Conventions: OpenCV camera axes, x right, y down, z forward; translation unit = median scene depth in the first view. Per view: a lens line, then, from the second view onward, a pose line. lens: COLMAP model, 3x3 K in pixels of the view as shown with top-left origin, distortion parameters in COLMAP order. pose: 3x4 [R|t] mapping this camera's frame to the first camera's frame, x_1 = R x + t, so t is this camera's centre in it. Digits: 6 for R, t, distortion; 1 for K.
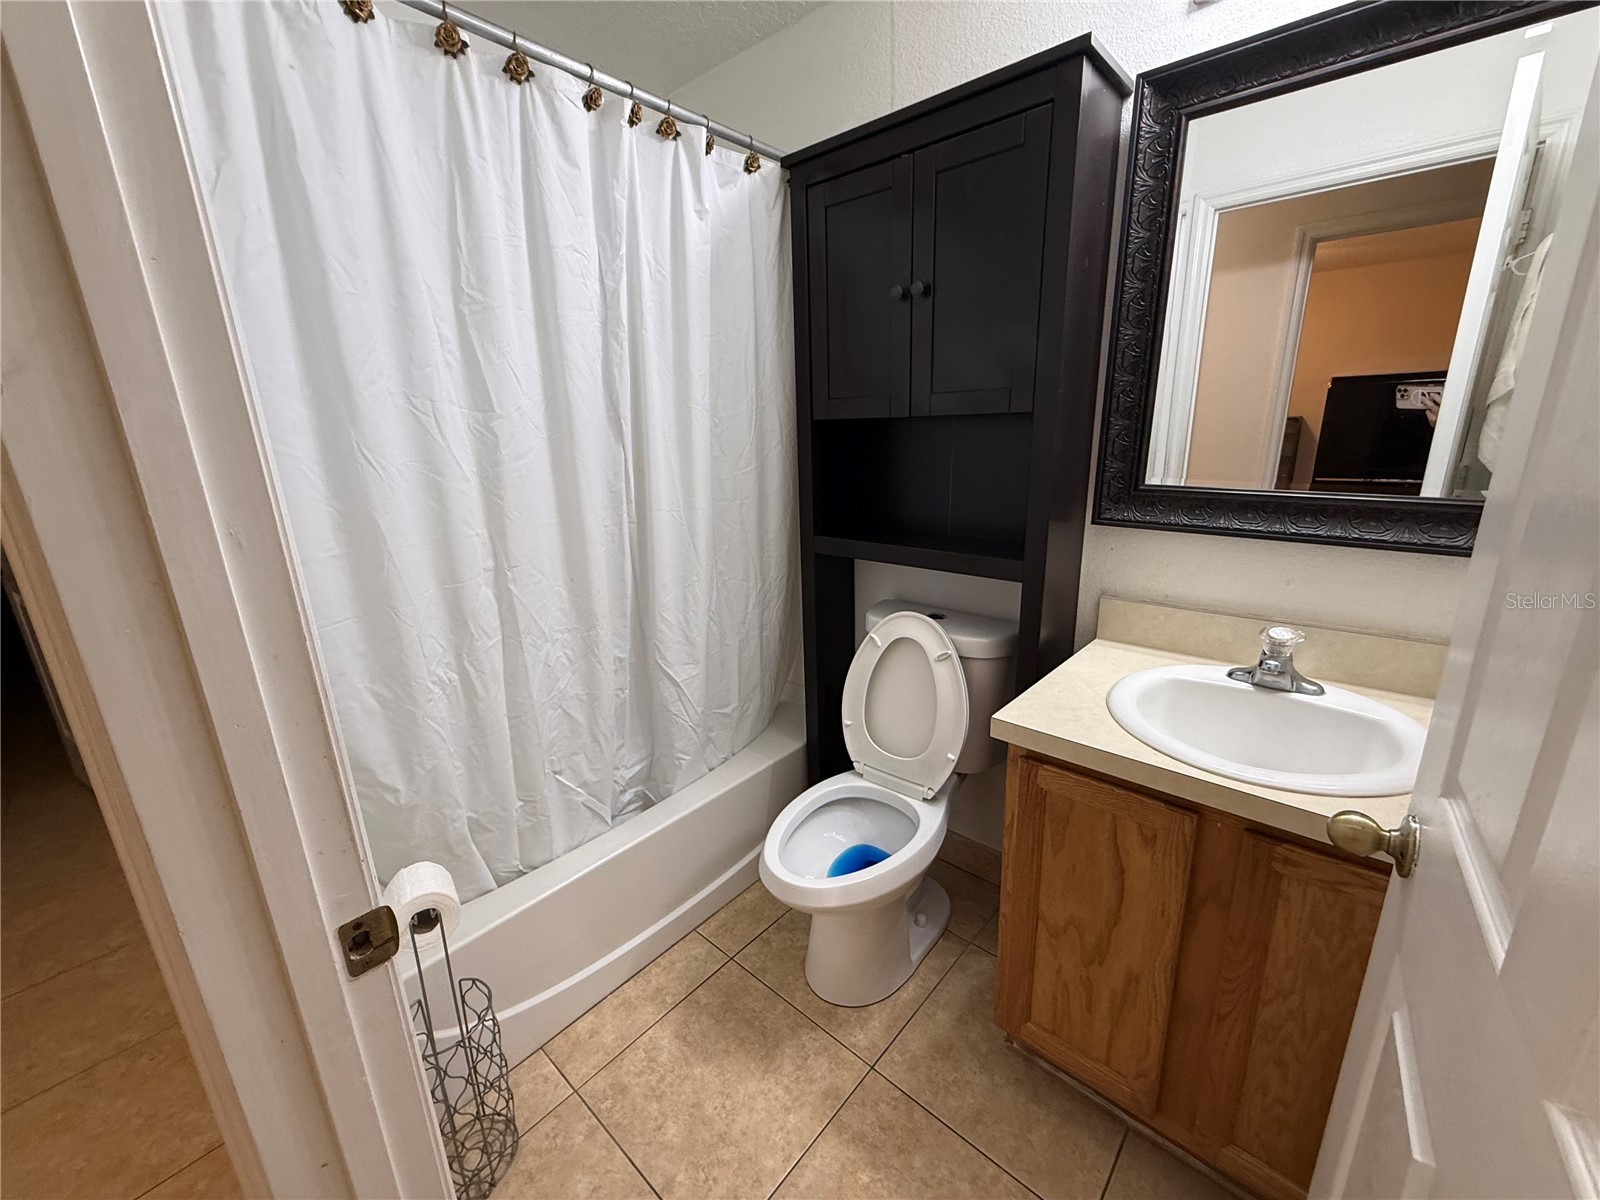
lens RADIAL K [[638.9, 0, 802.5], [0, 638.9, 600.2], [0, 0, 1]] dist [0.000125, -0.000478]
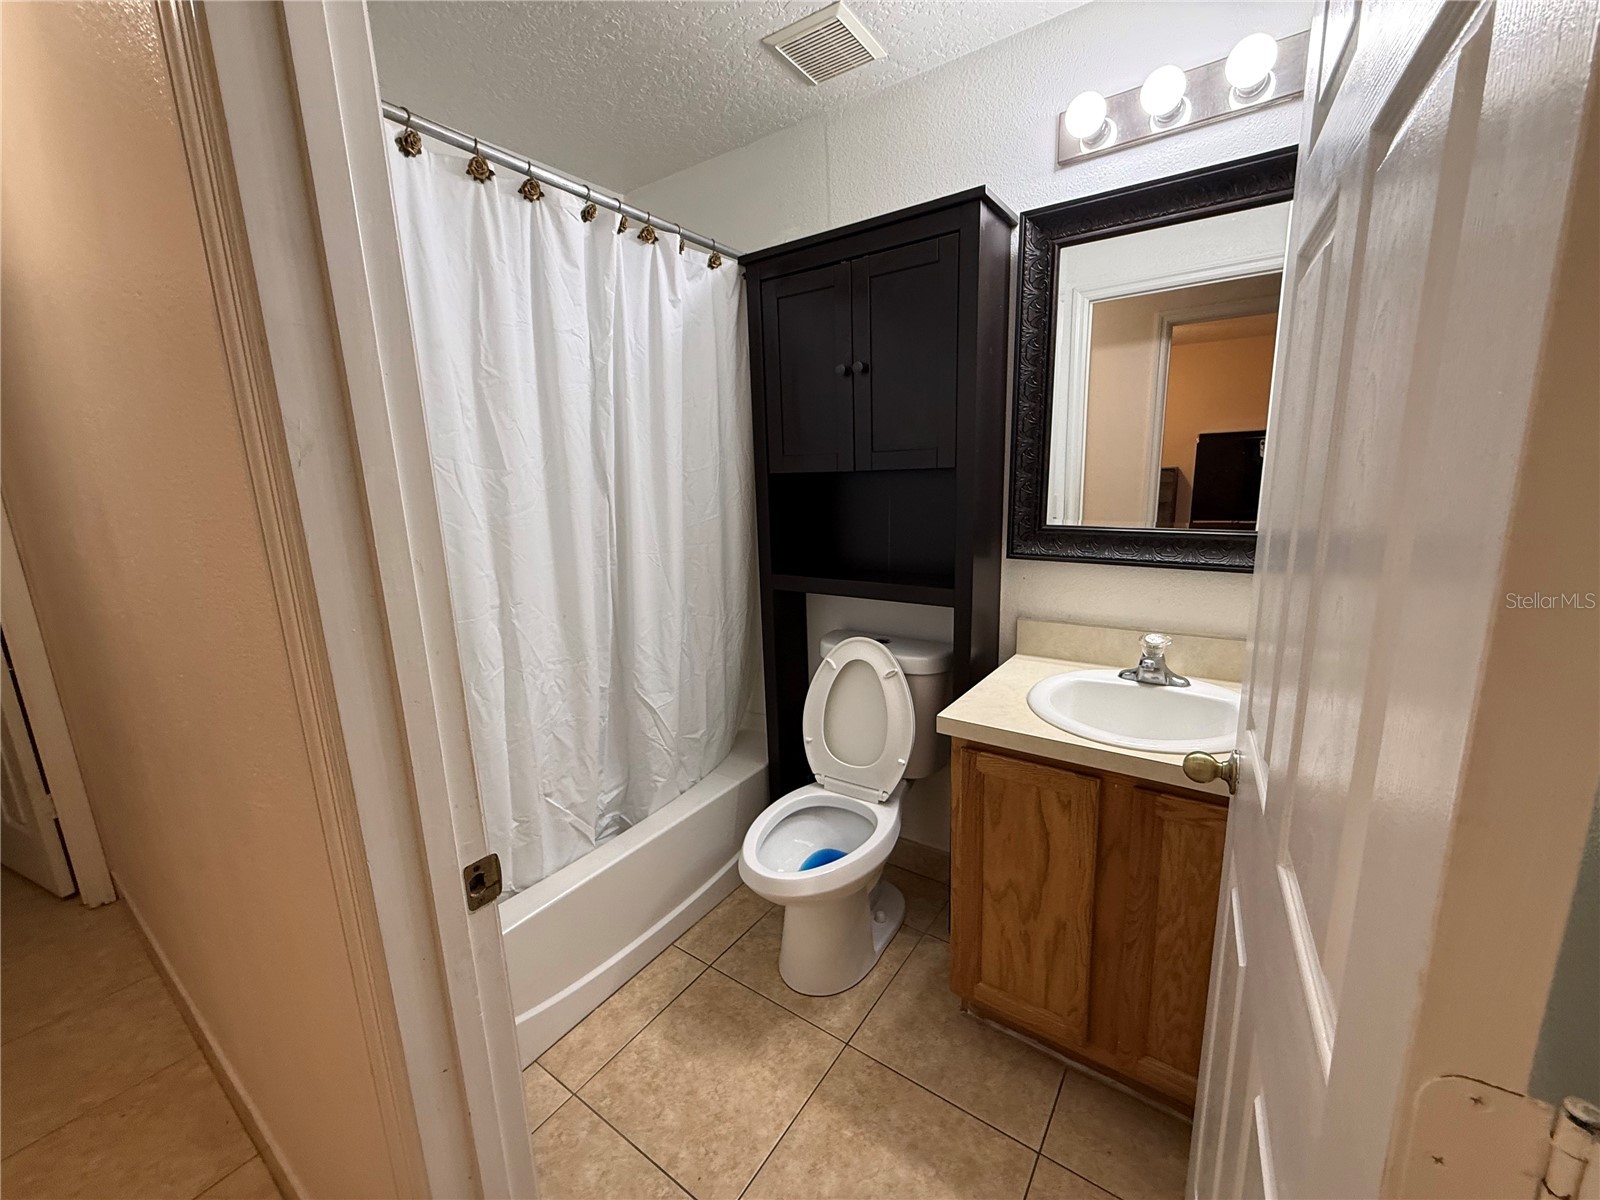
lens RADIAL K [[638.9, 0, 805.0], [0, 638.9, 598.5], [0, 0, 1]] dist [0.000125, -0.000478]
pose [[0.992946, -0.025745, 0.115740, -0.076255], [0.034522, 0.996625, -0.074476, 0.037872], [-0.113432, 0.077946, 0.990484, -0.164187]]
